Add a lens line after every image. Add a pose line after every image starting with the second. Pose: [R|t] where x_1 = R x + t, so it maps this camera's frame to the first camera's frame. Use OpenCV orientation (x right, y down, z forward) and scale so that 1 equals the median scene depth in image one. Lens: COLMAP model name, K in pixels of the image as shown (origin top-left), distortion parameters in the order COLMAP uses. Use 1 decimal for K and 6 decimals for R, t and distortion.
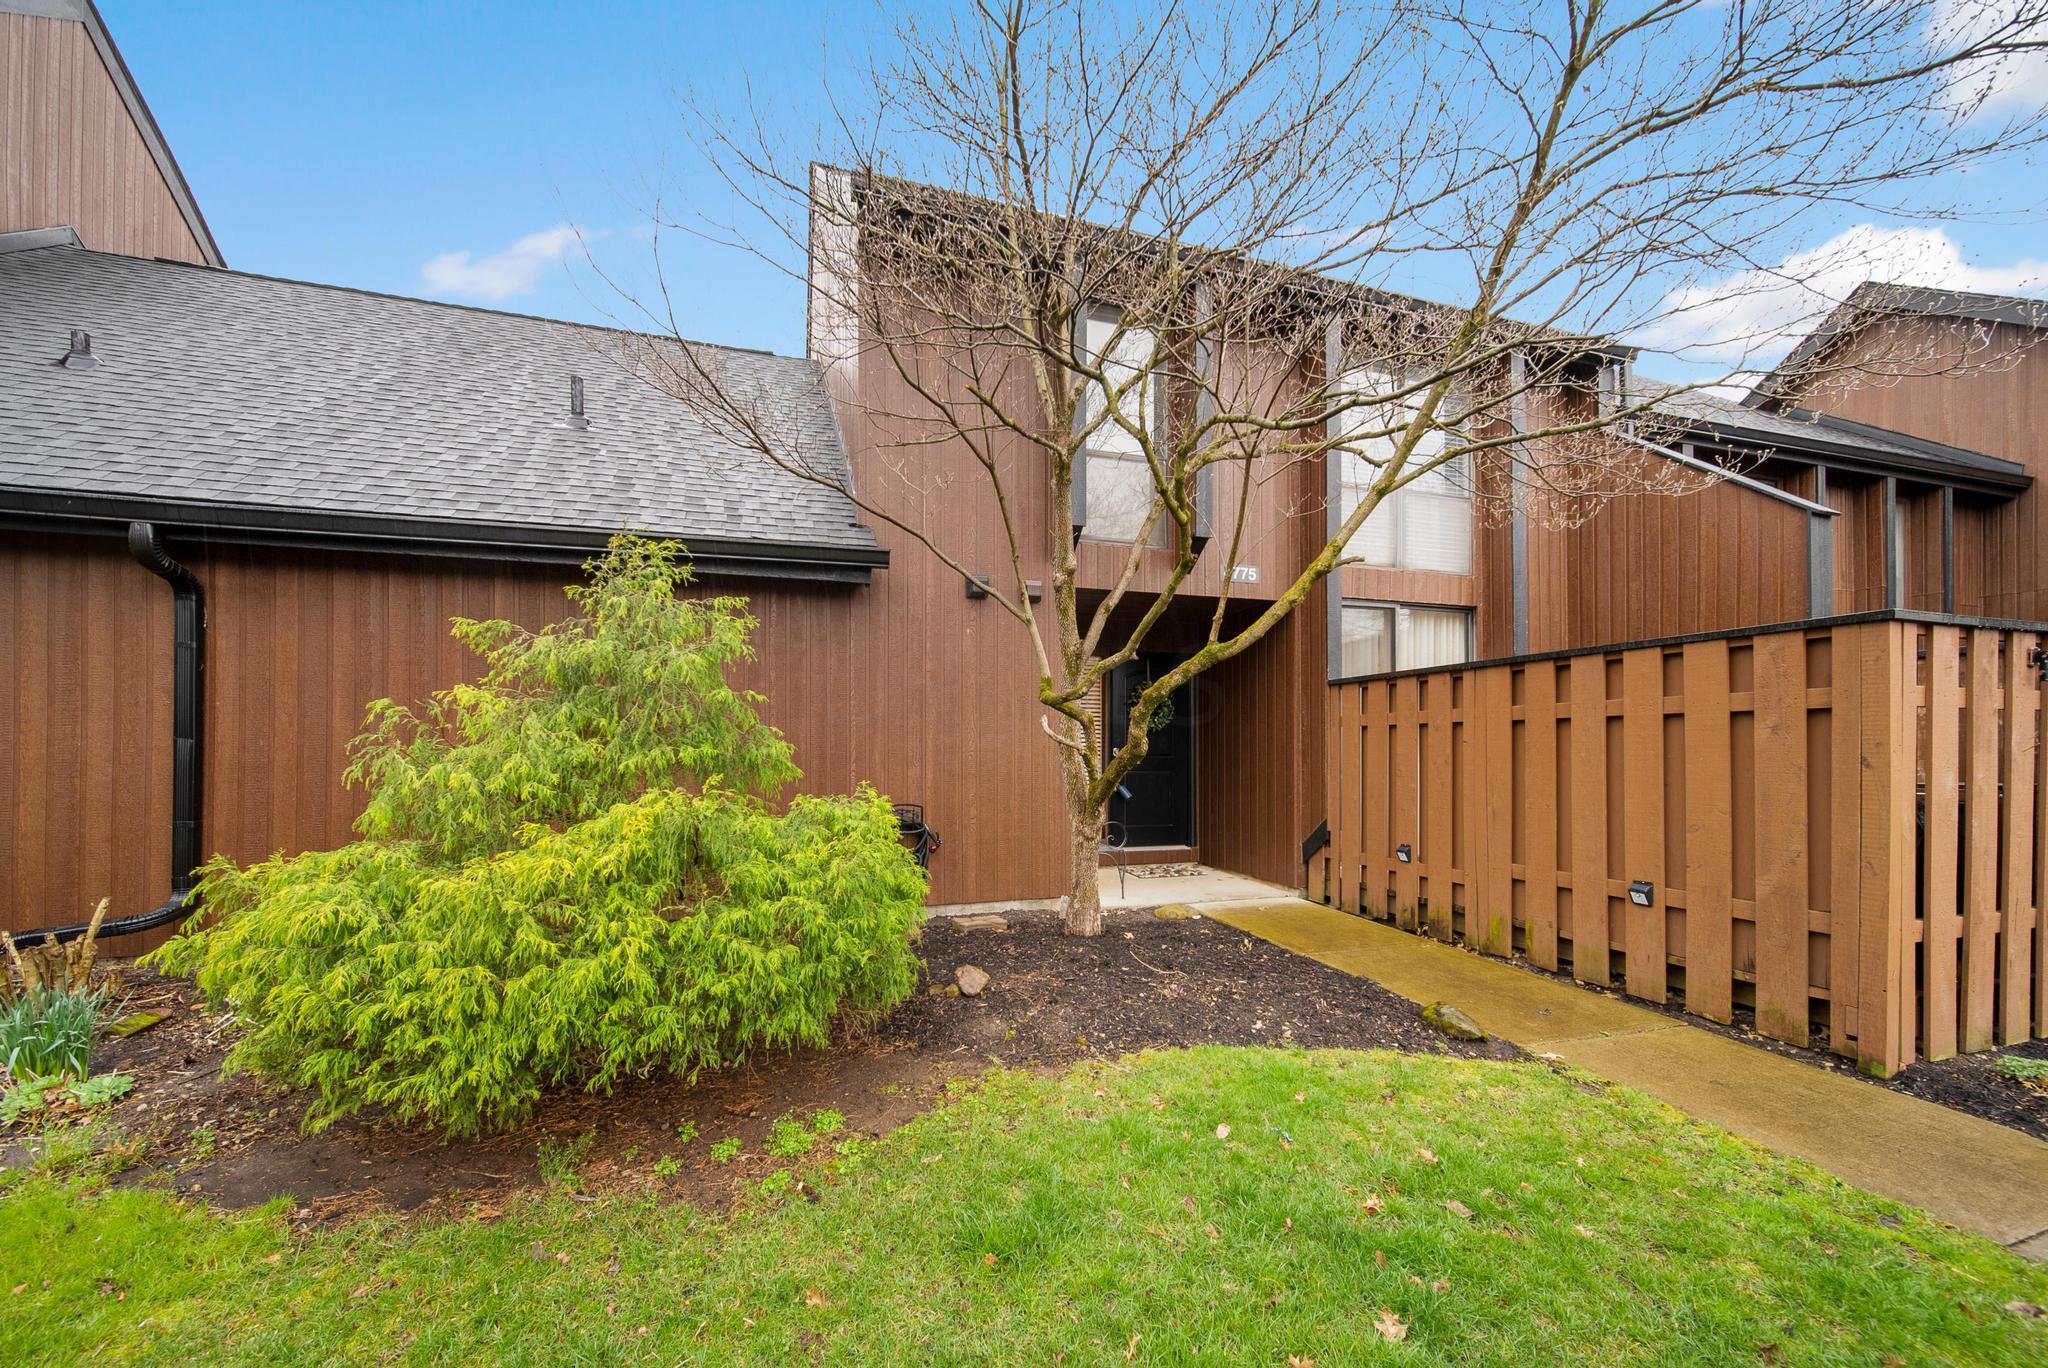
lens RADIAL K [[753.0, 0, 1024.0], [0, 753.0, 731.1], [0, 0, 1]] dist [-0.000498, -0.000216]
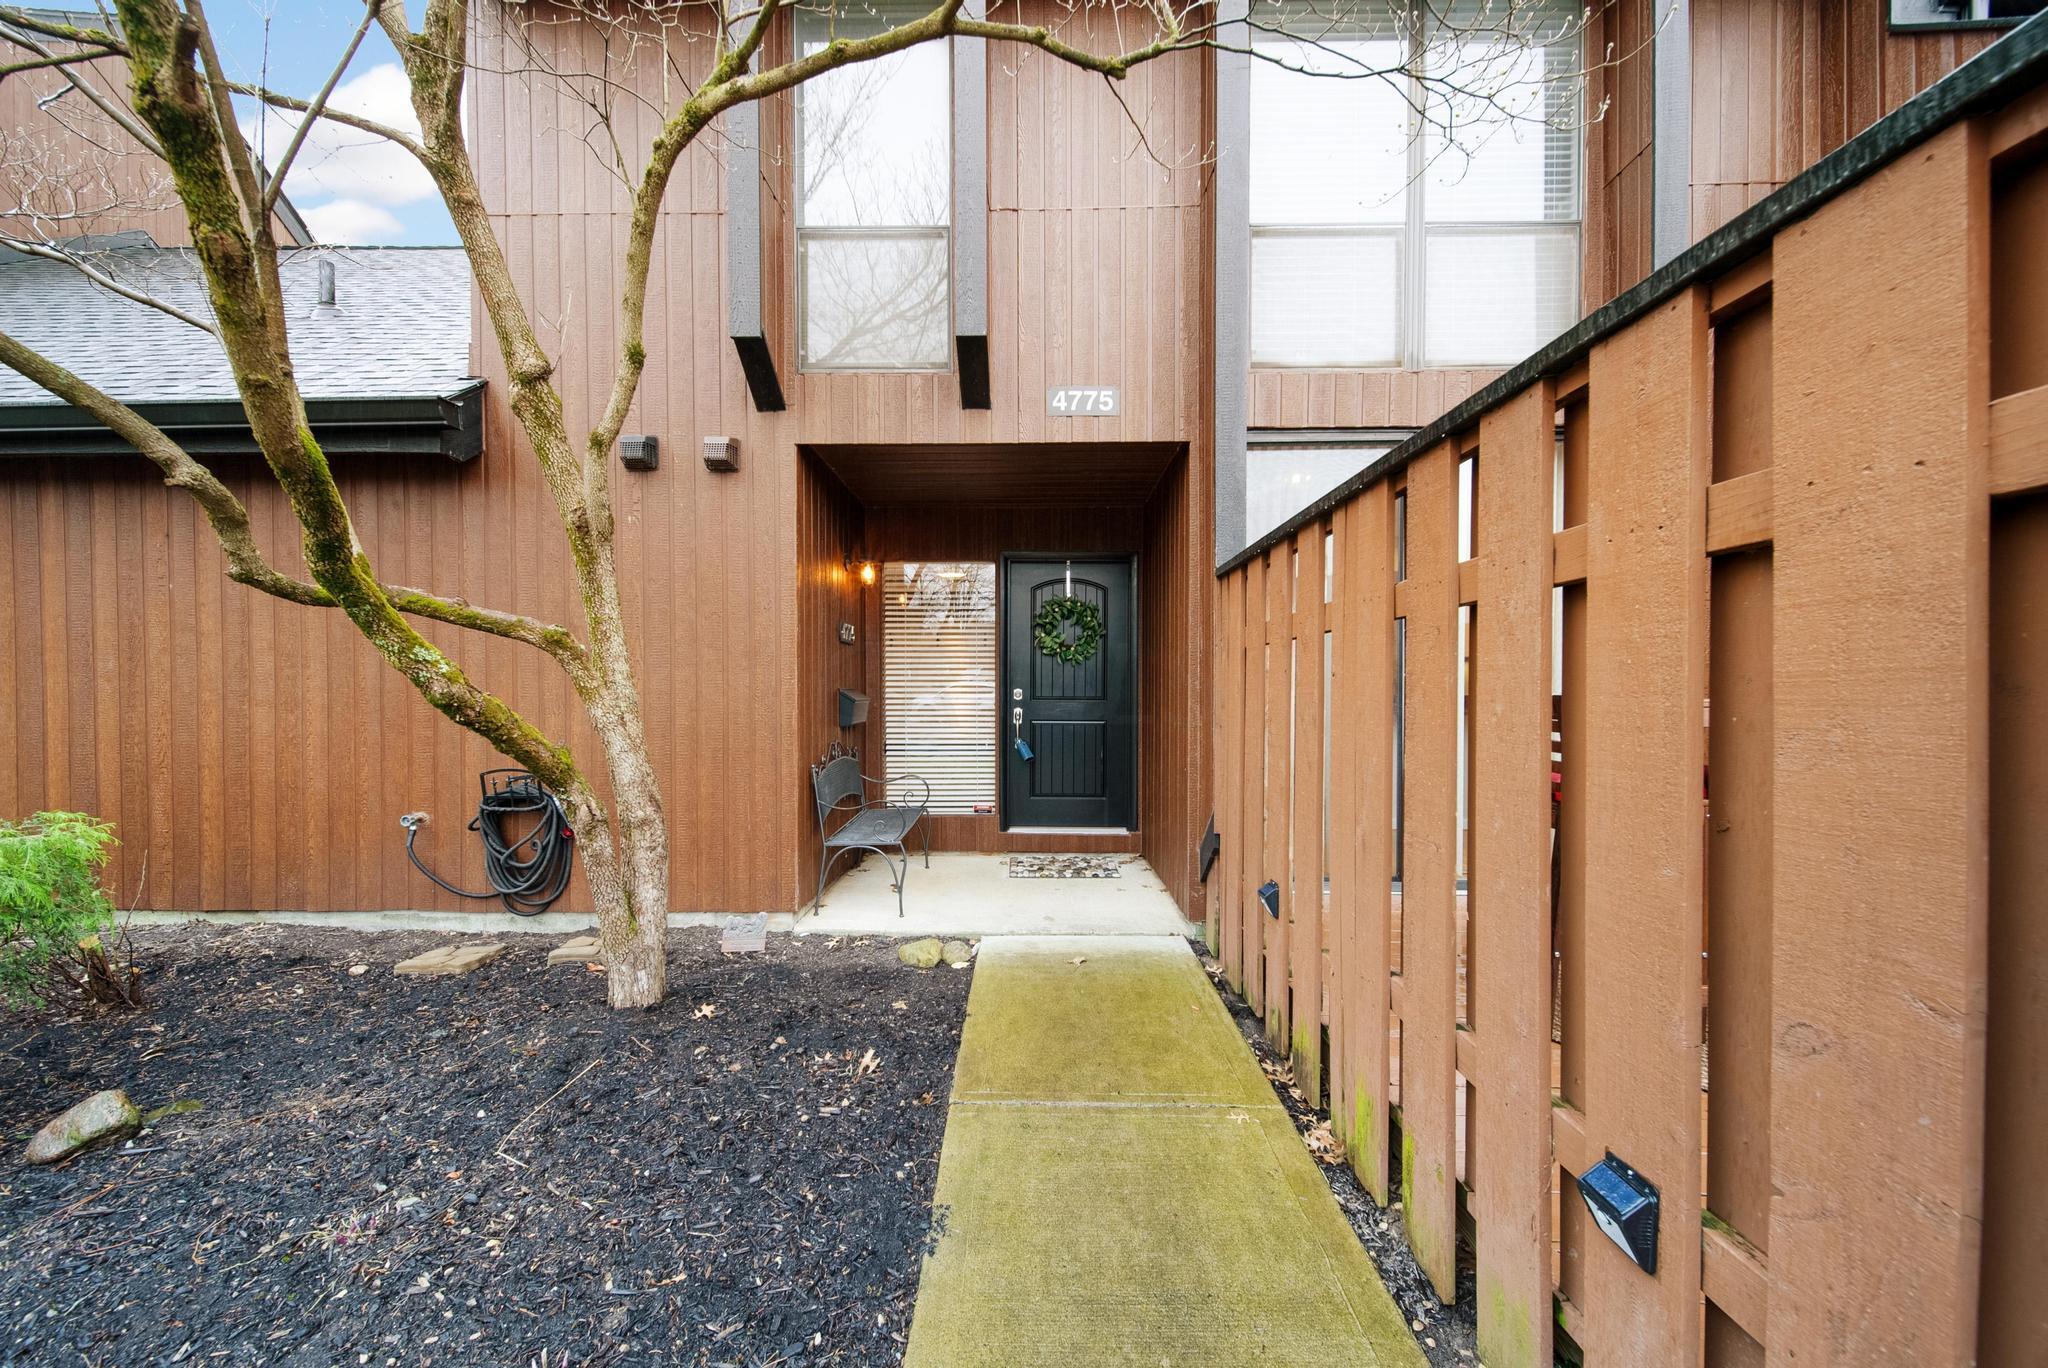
lens RADIAL K [[744.7, 0, 1024.0], [0, 744.7, 684.0], [0, 0, 1]] dist [0.001076, 0.000220]
pose [[0.951416, -0.002186, -0.307901, 0.657199], [0.007092, 0.999865, 0.014817, 0.013582], [0.307827, -0.016280, 0.951303, 0.634754]]
